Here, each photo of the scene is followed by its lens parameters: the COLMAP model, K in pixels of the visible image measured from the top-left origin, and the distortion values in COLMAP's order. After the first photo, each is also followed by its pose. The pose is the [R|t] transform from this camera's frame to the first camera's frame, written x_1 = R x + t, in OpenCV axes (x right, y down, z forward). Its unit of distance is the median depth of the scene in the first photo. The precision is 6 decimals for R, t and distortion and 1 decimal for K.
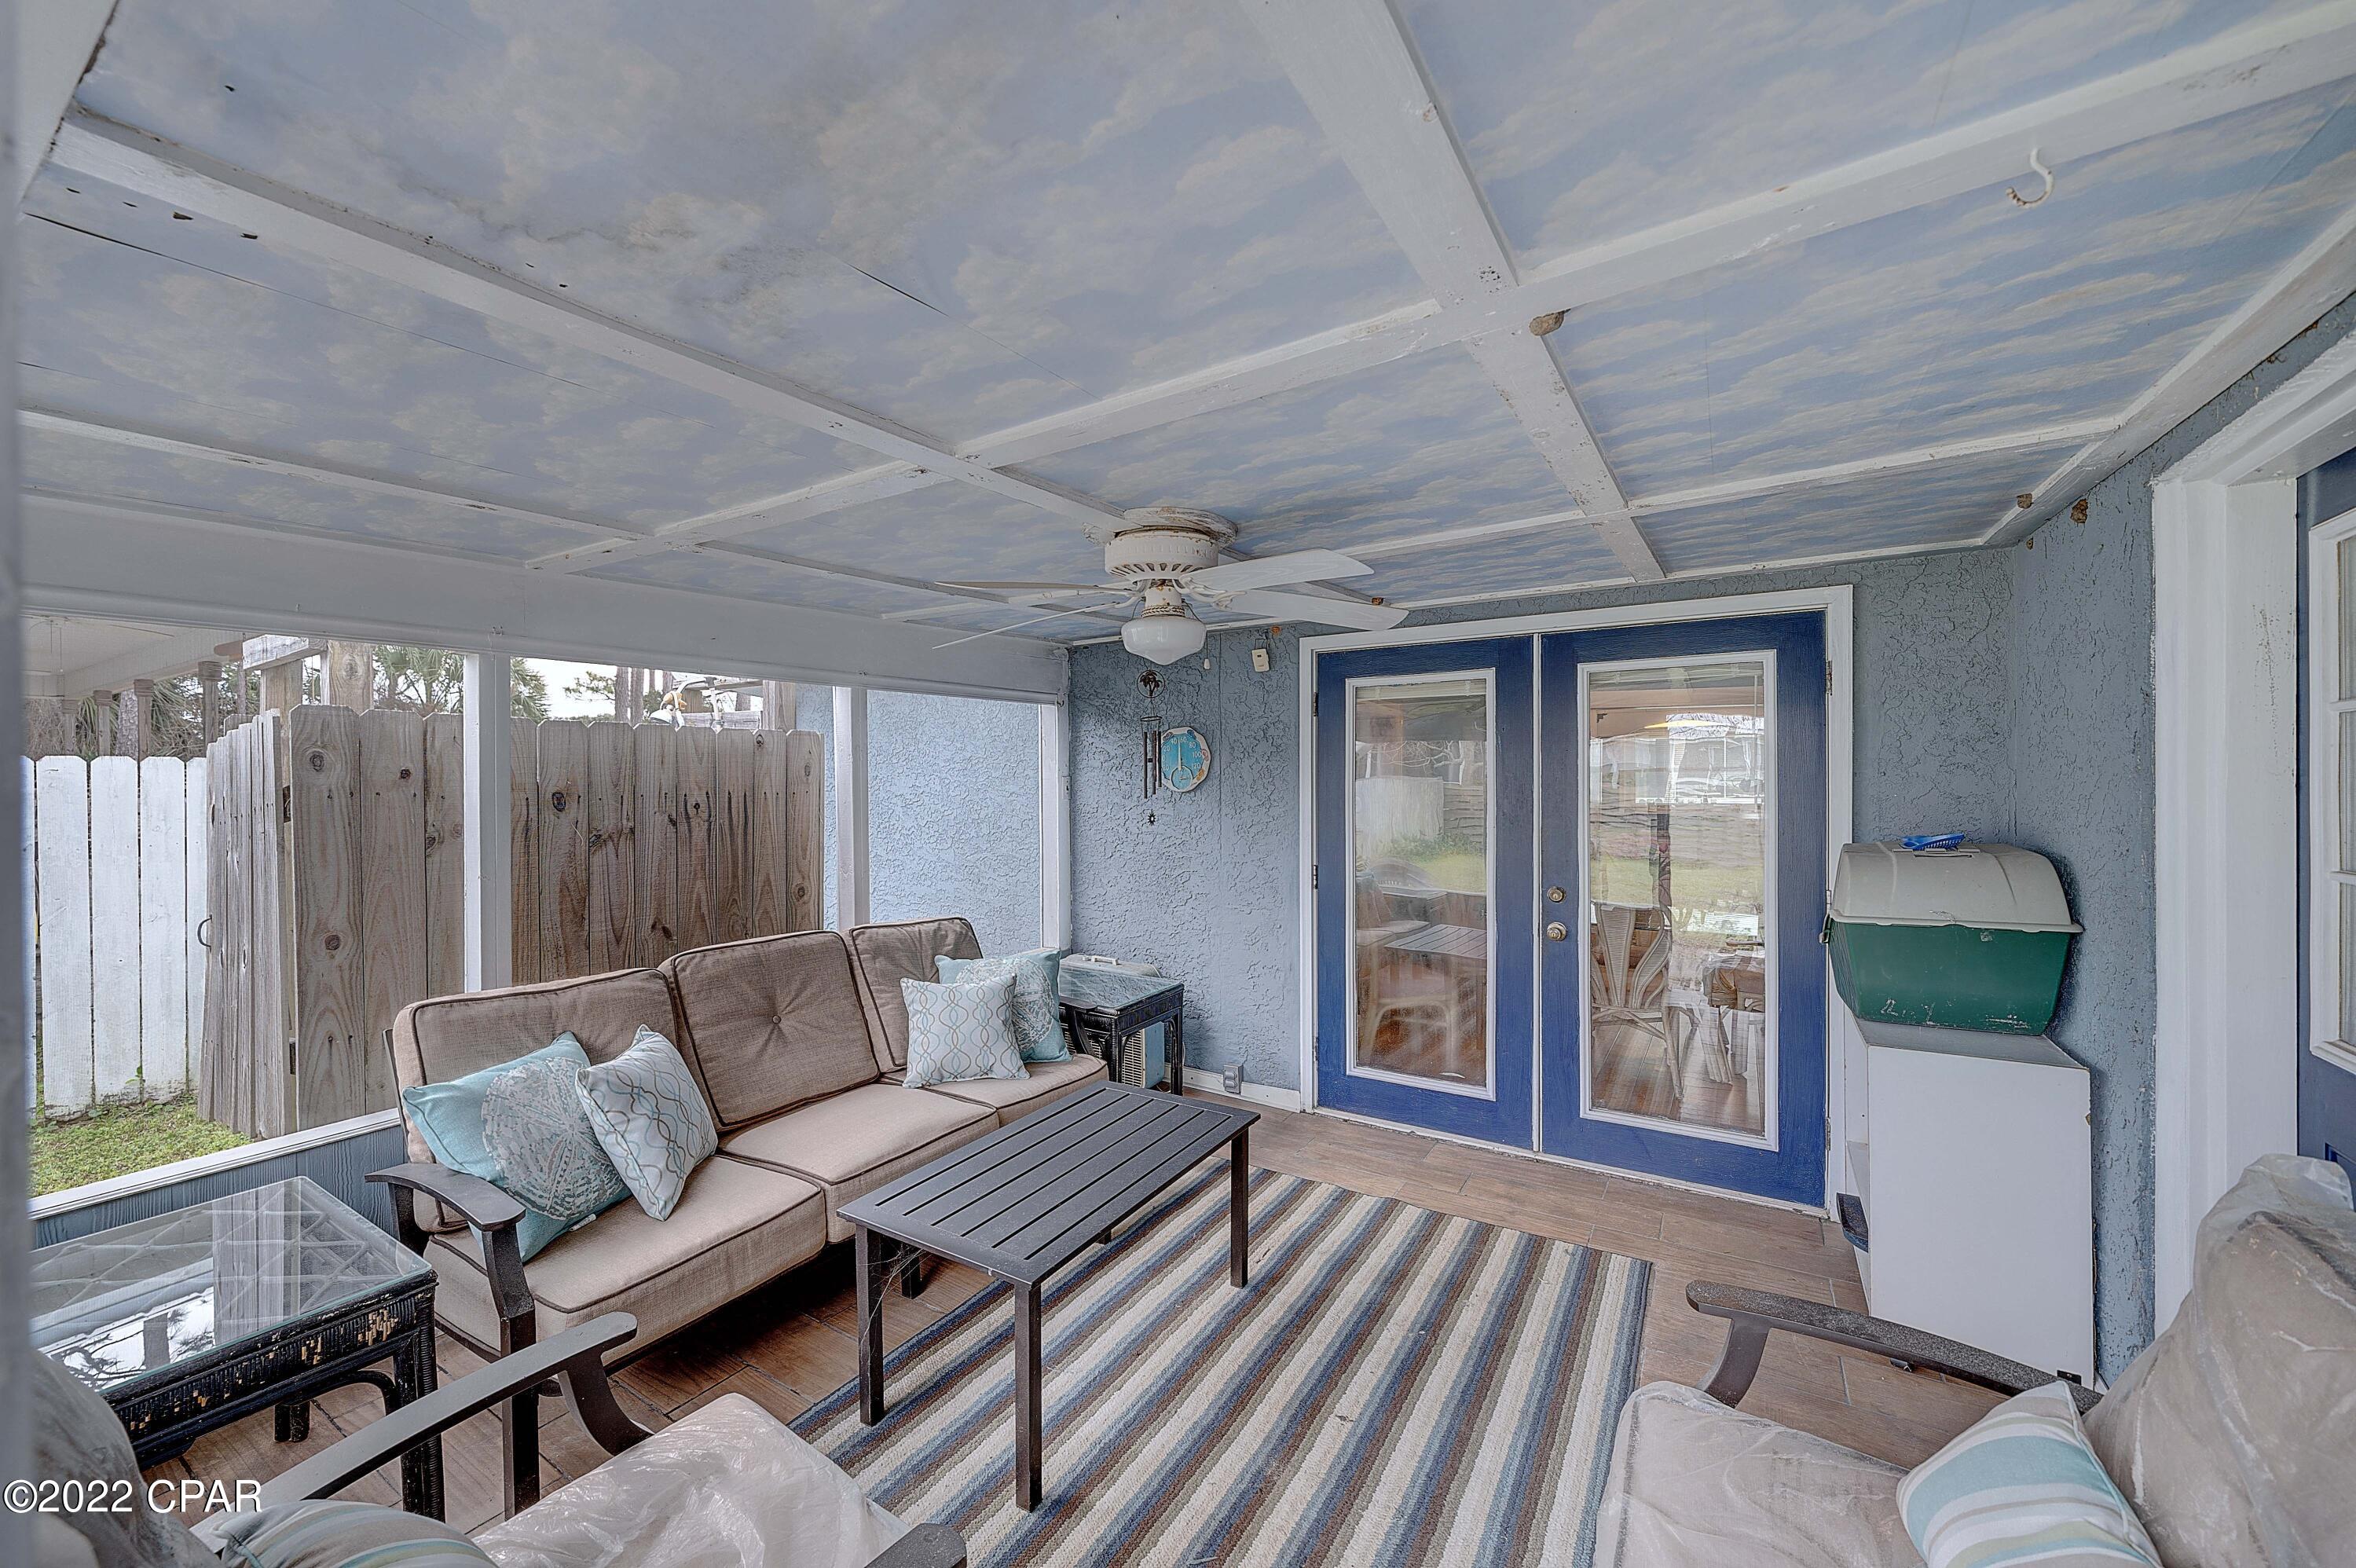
lens RADIAL K [[896.2, 0, 1168.6], [0, 896.2, 793.1], [0, 0, 1]] dist [-0.003101, -0.000047]
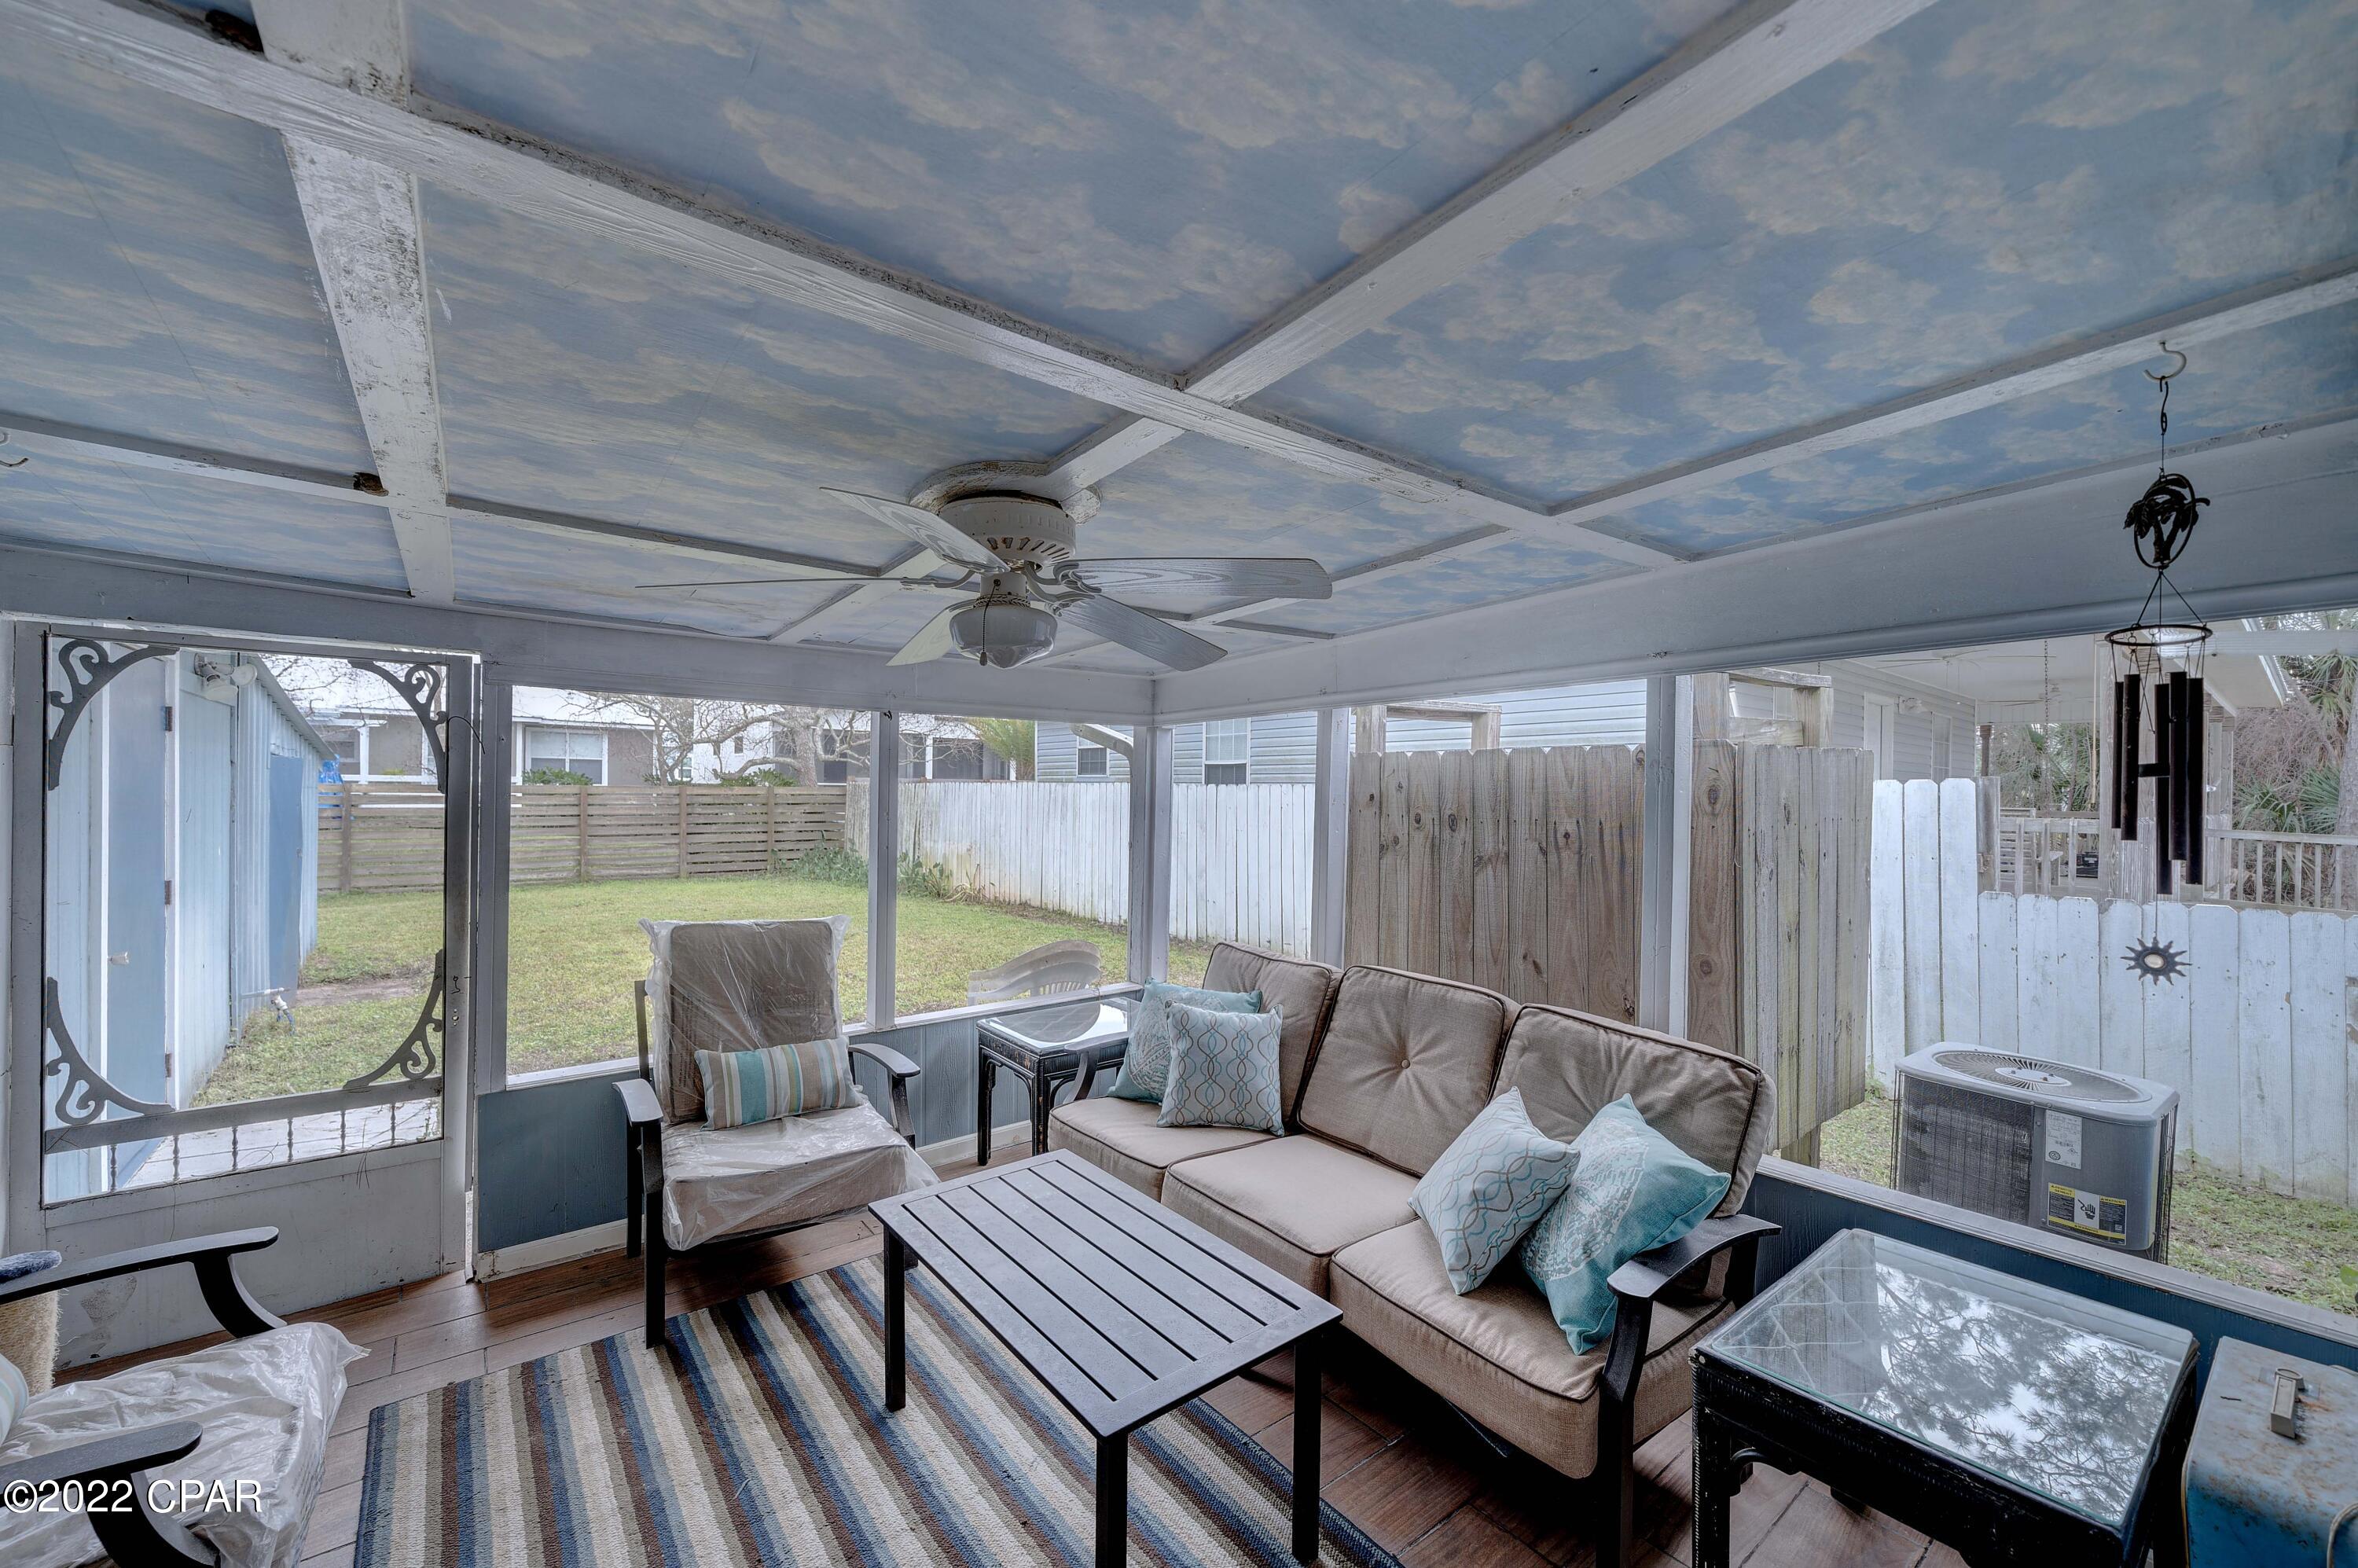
lens RADIAL K [[915.8, 0, 1179.0], [0, 915.8, 784.0], [0, 0, 1]] dist [0.001069, 0.000101]
pose [[-0.339481, -0.004748, -0.940601, 0.480356], [-0.018791, 0.999822, 0.001735, -0.032428], [0.940425, 0.018264, -0.339510, 0.970680]]
